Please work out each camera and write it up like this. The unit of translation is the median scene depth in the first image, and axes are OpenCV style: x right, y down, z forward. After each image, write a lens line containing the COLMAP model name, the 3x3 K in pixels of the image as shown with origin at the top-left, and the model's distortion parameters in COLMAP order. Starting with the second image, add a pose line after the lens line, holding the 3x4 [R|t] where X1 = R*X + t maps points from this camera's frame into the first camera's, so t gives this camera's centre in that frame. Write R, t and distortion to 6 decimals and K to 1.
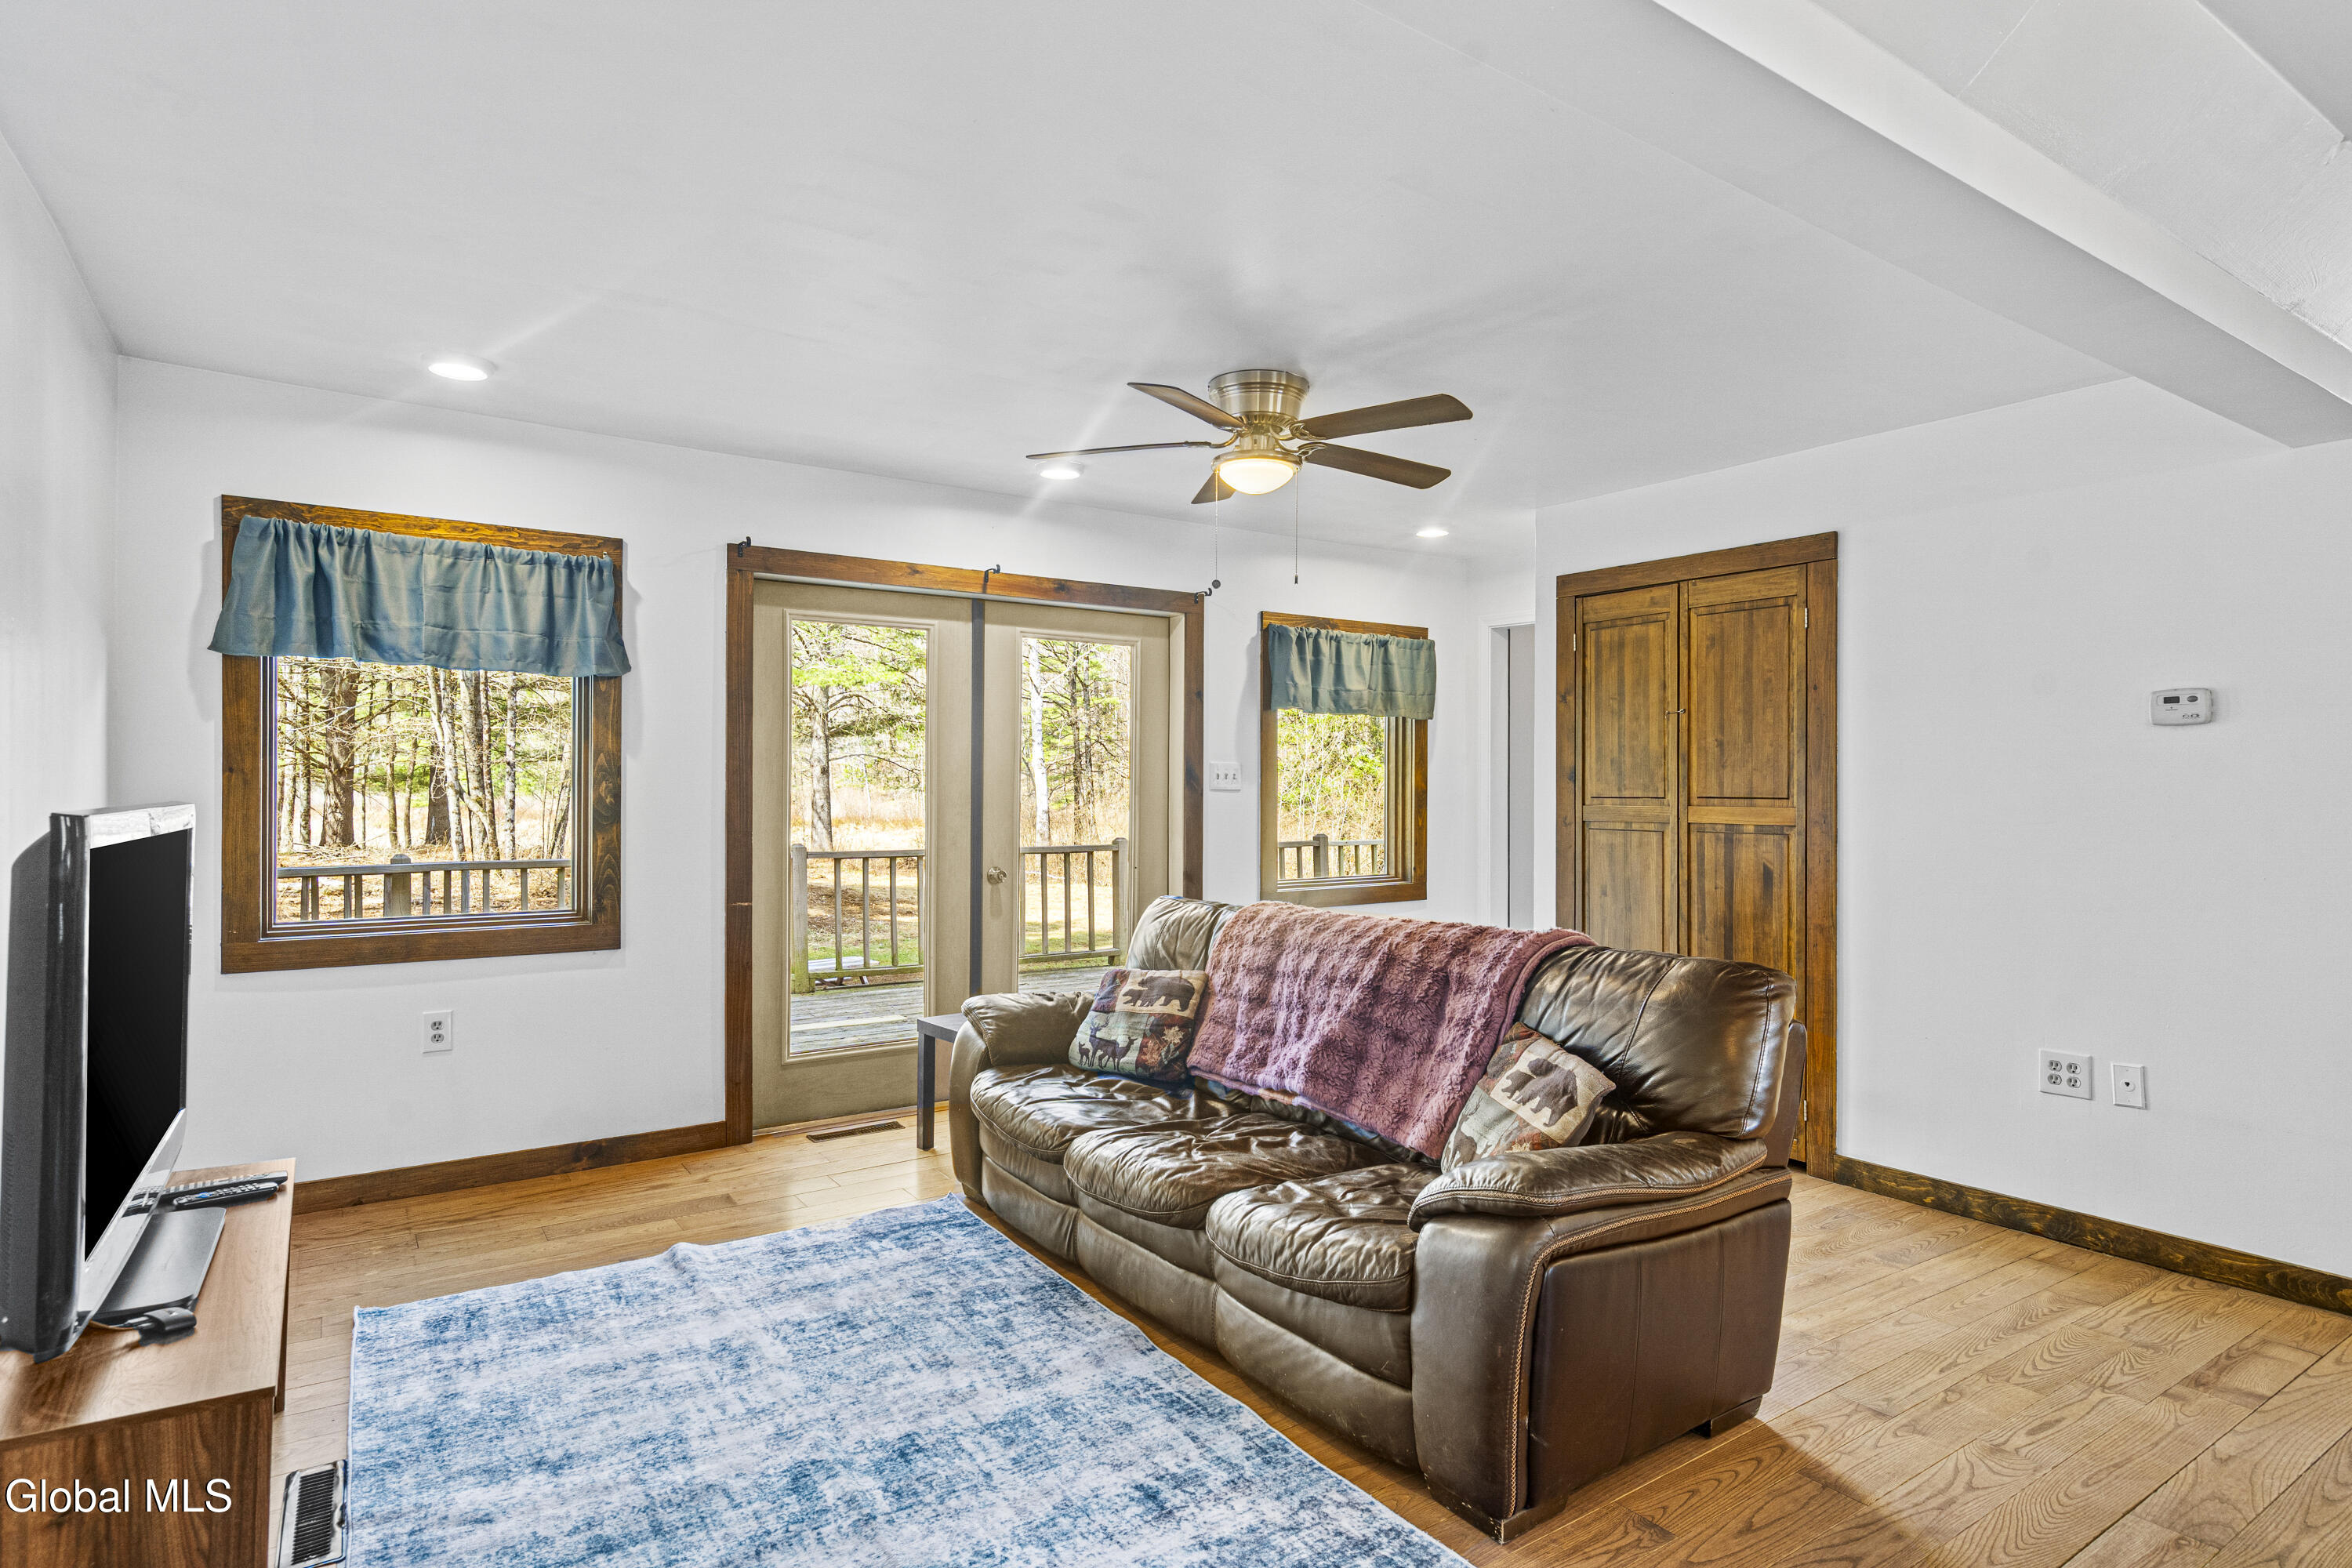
lens RADIAL K [[1228.0, 0, 1124.5], [0, 1228.0, 778.5], [0, 0, 1]] dist [-0.001424, -0.000470]
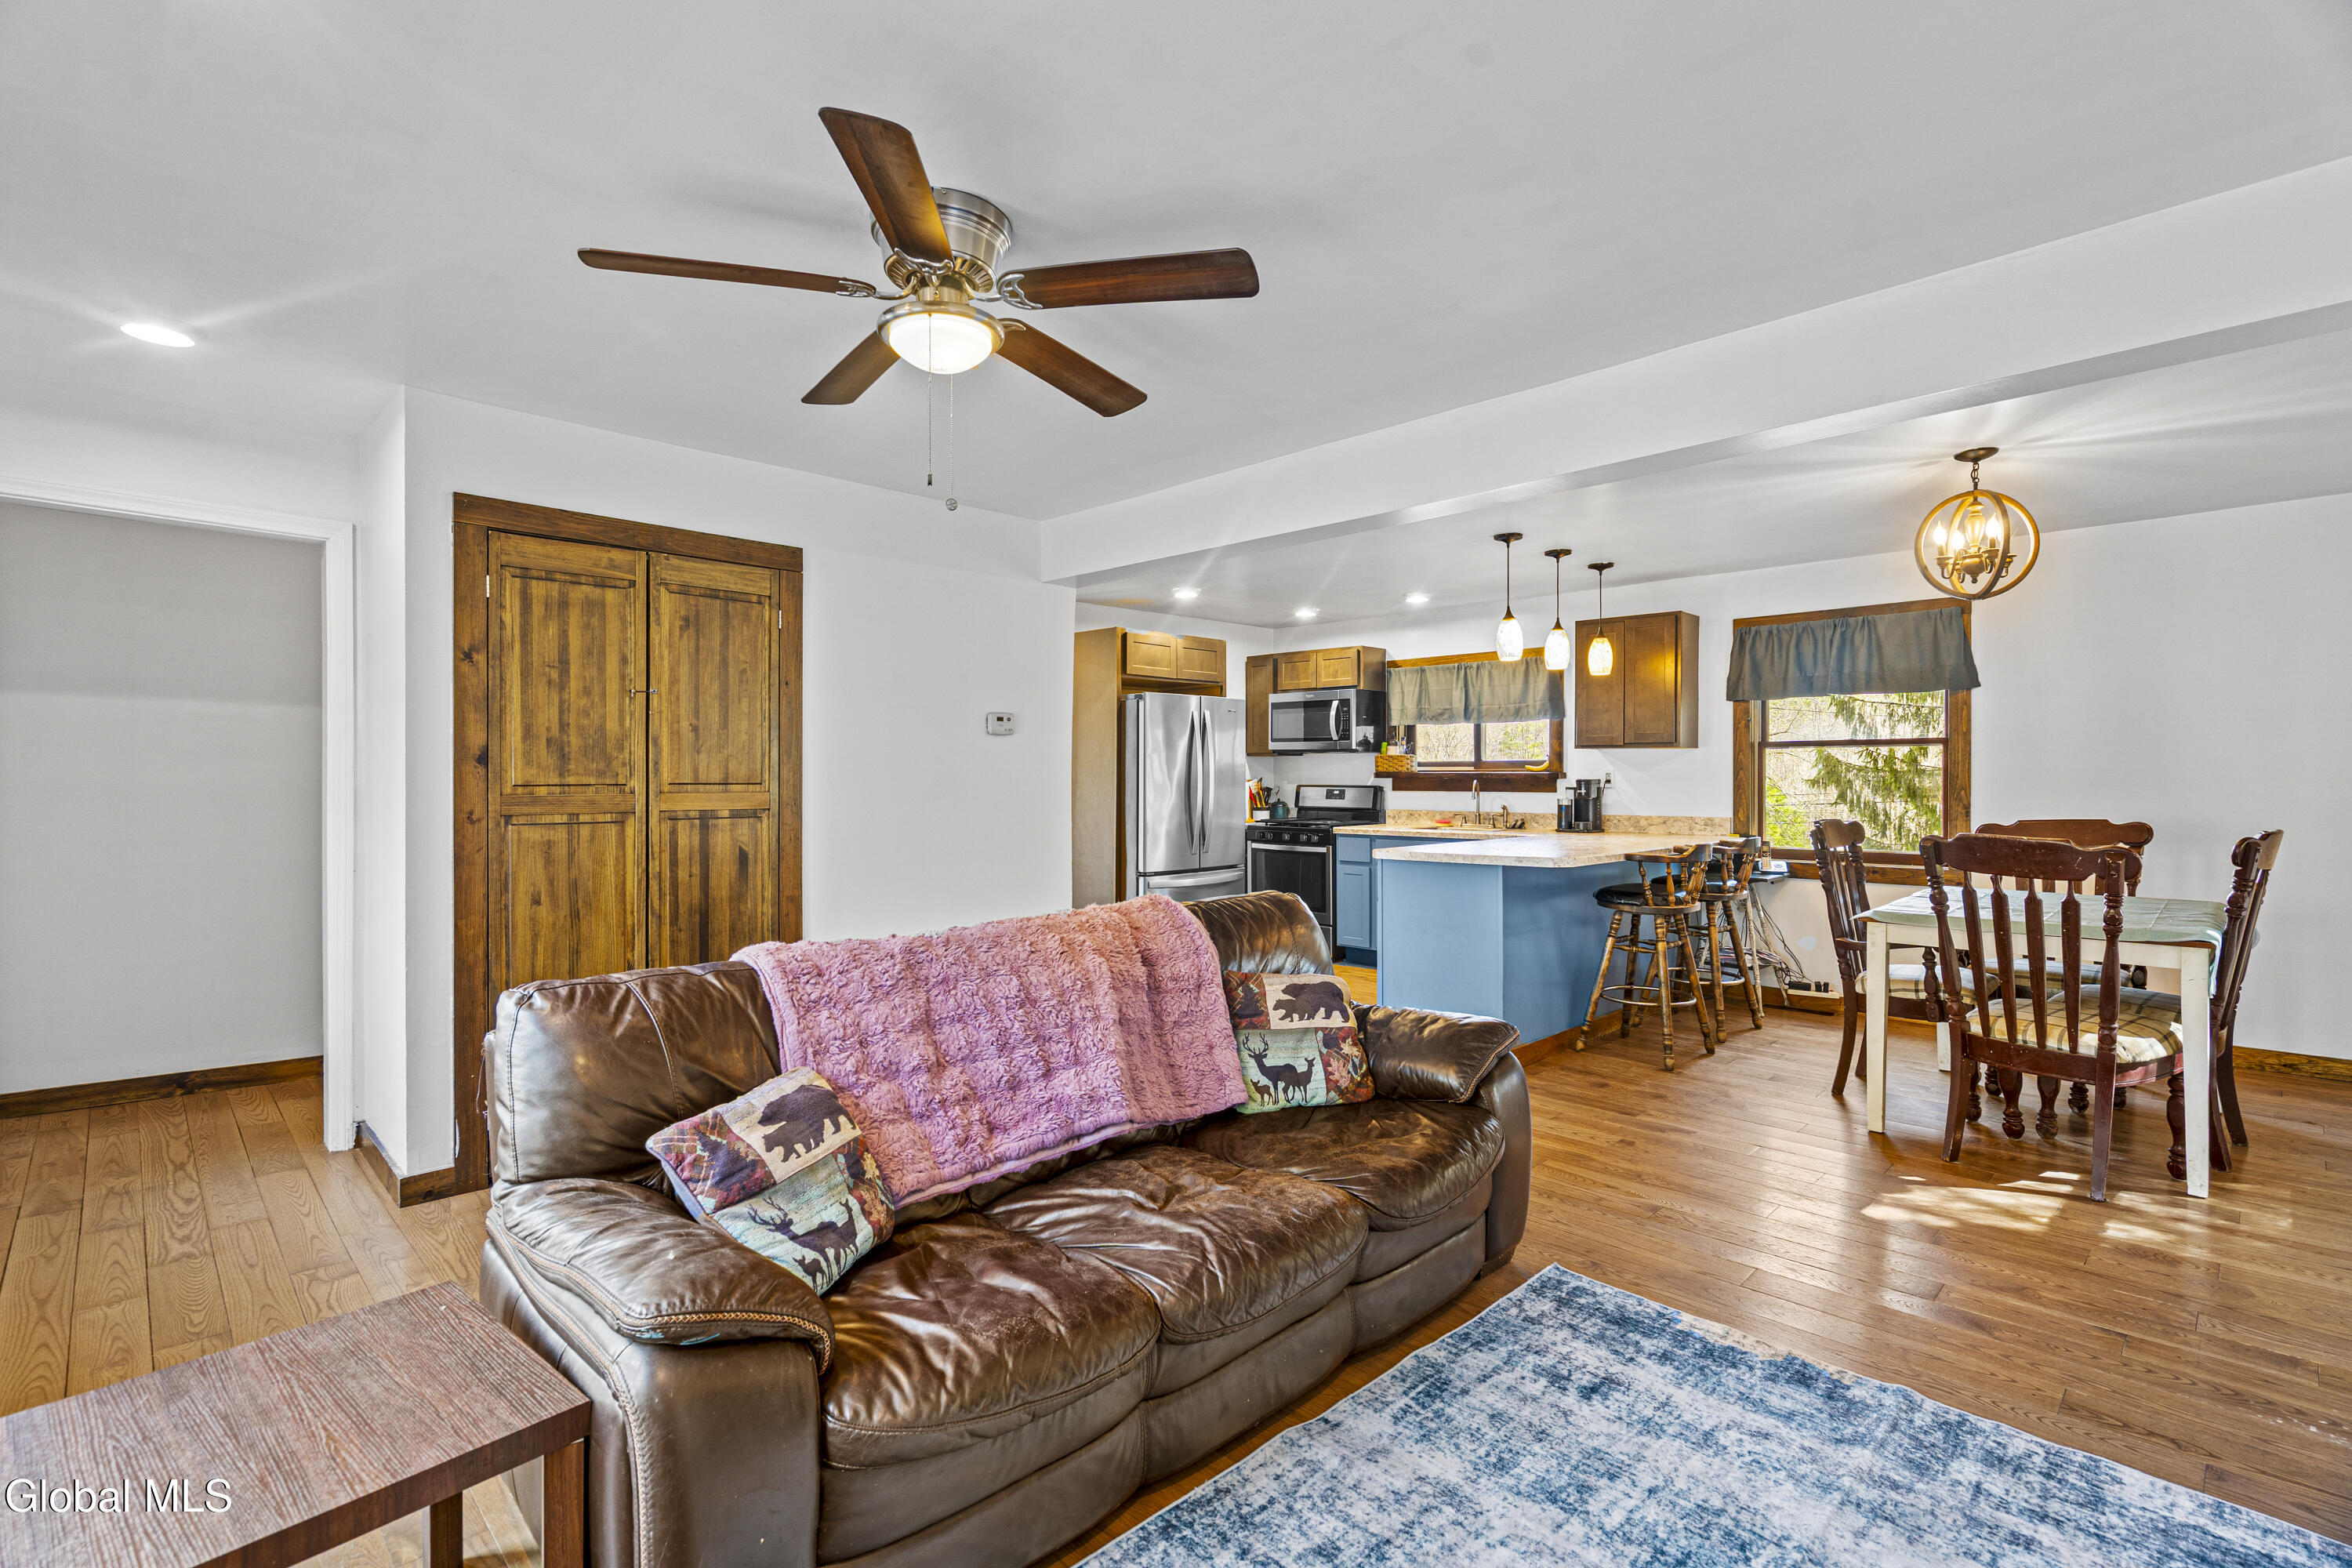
lens RADIAL K [[1088.8, 0, 1176.0], [0, 1088.8, 784.0], [0, 0, 1]] dist [-0.006521, 0.000562]
pose [[-0.203352, -0.011320, 0.979040, -0.456079], [-0.007330, 0.999923, 0.010039, 0.004480], [-0.979078, -0.005135, -0.203419, 0.816413]]
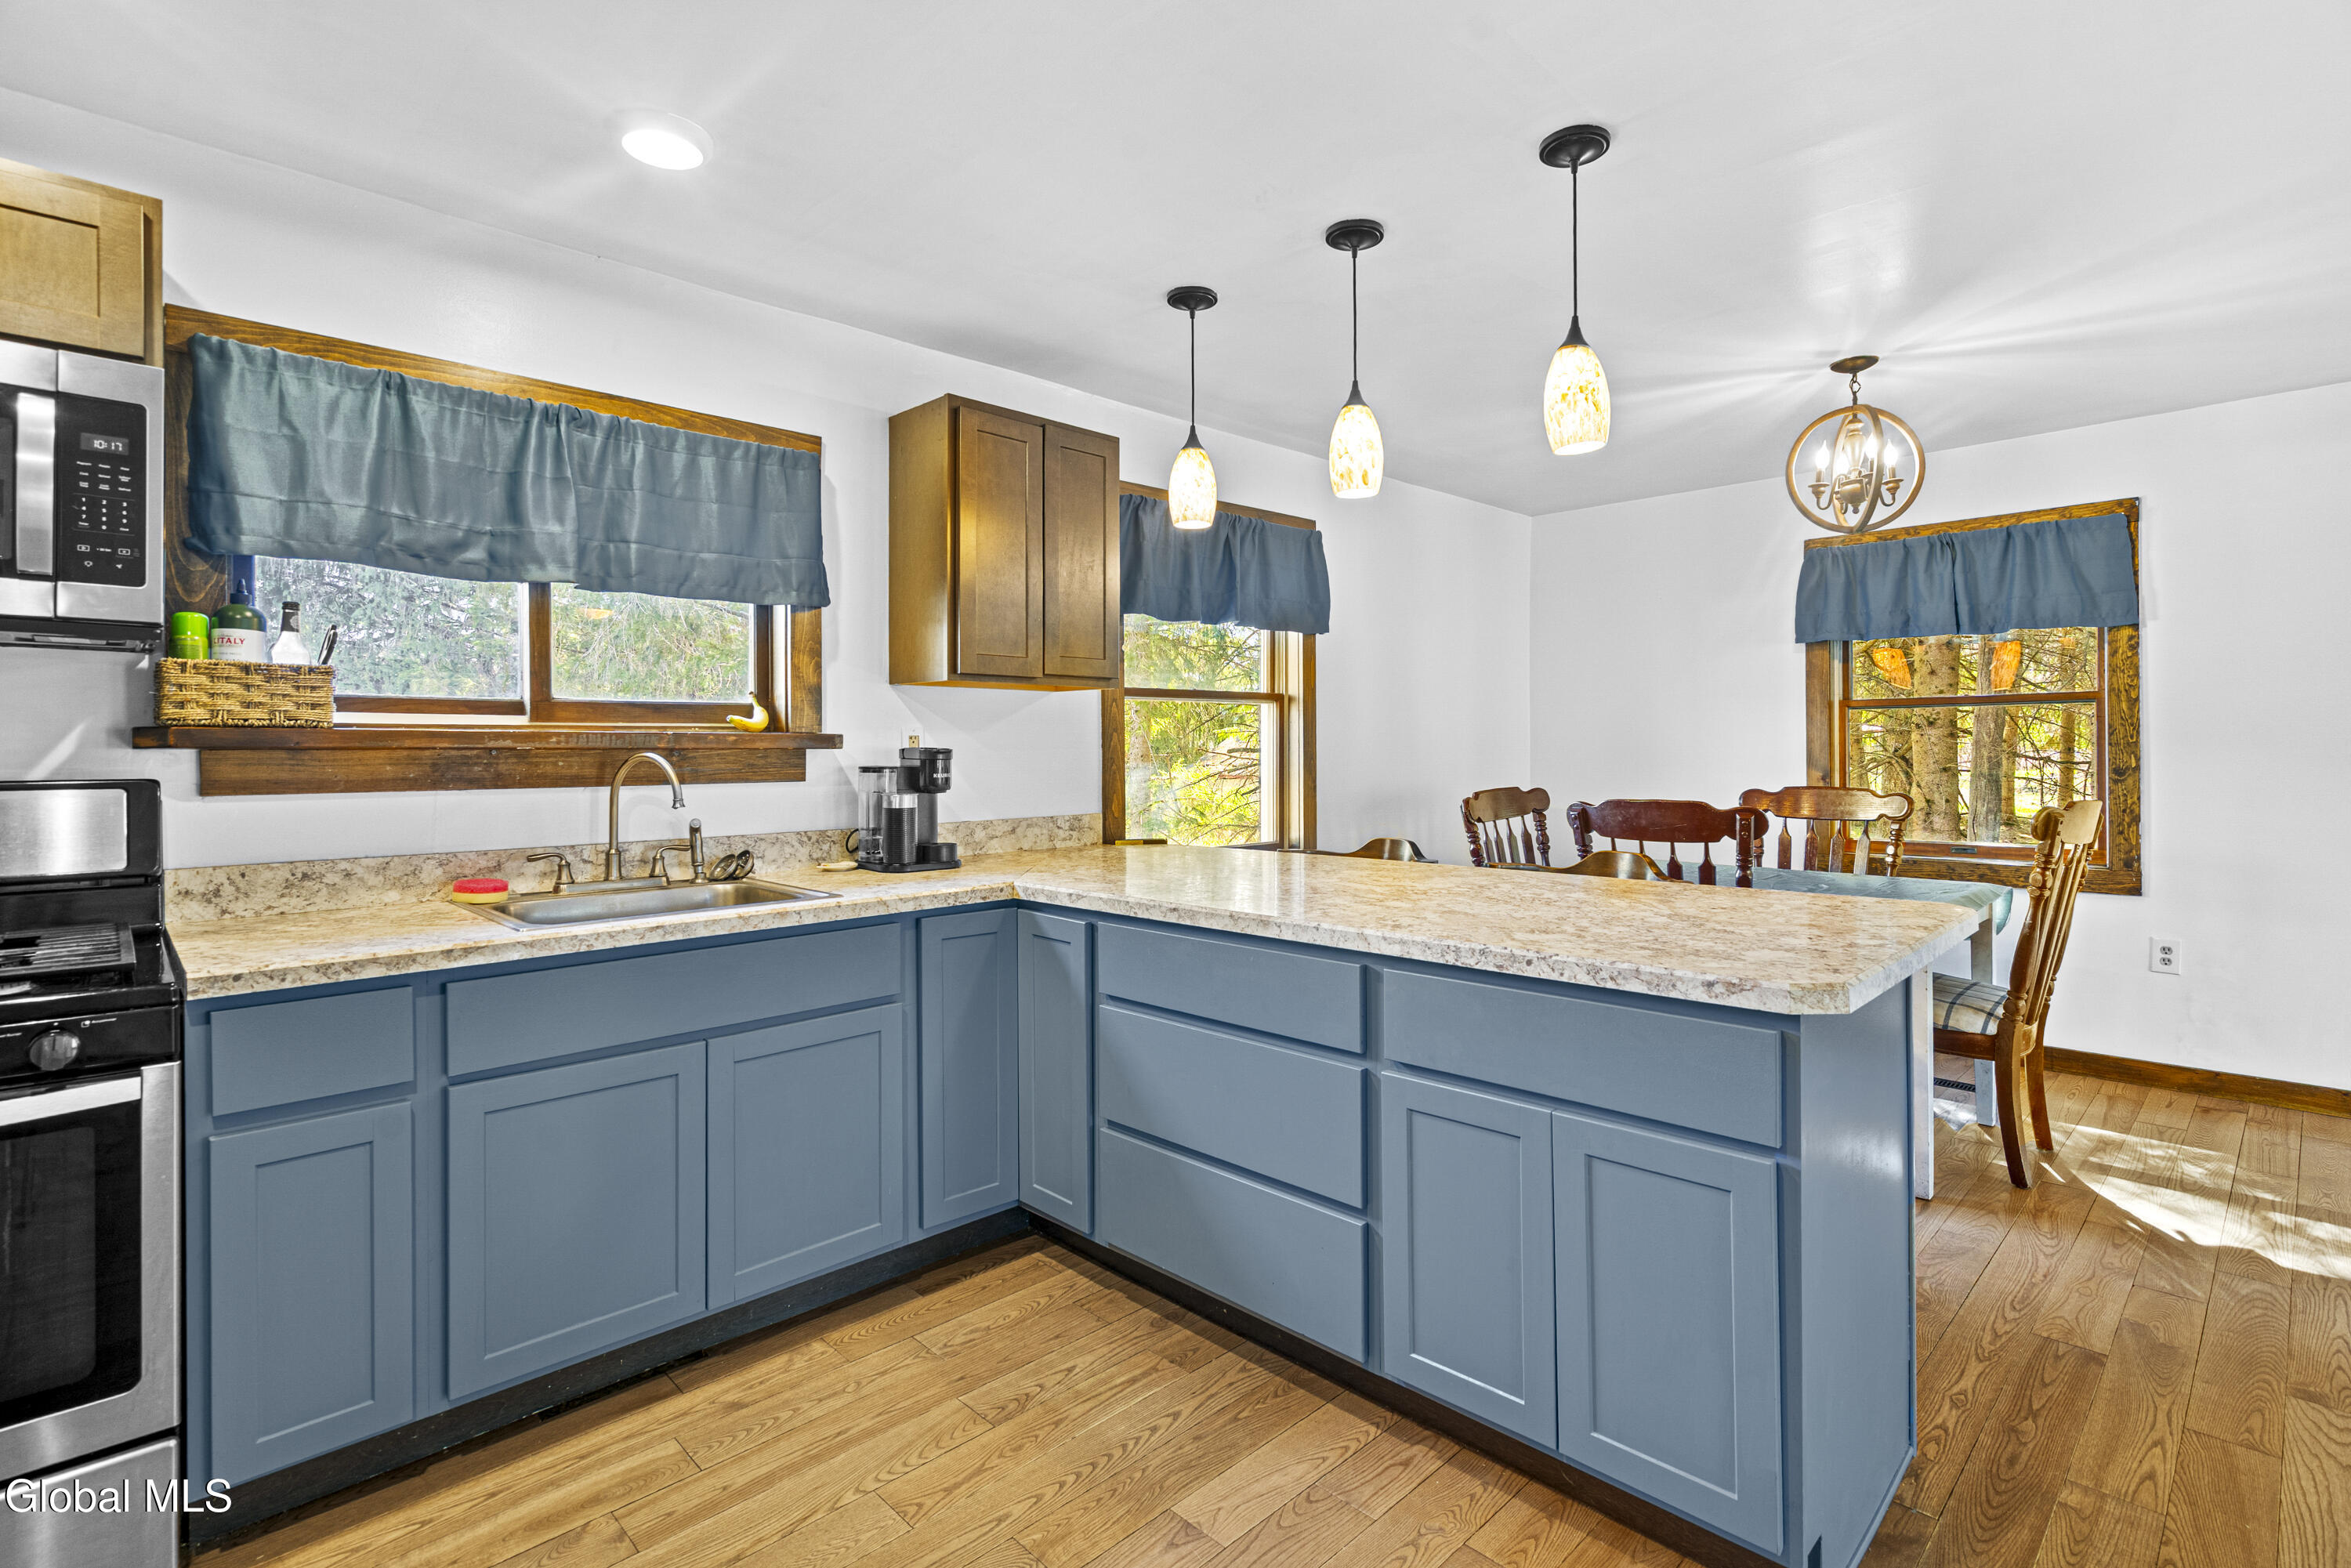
lens RADIAL K [[1115.1, 0, 1182.3], [0, 1115.1, 745.3], [0, 0, 1]] dist [-0.001625, 0.000072]
pose [[-0.980328, 0.000116, -0.197376, 0.922113], [0.002105, 0.999949, -0.009871, 0.014079], [0.197365, -0.010093, -0.980278, 0.667828]]
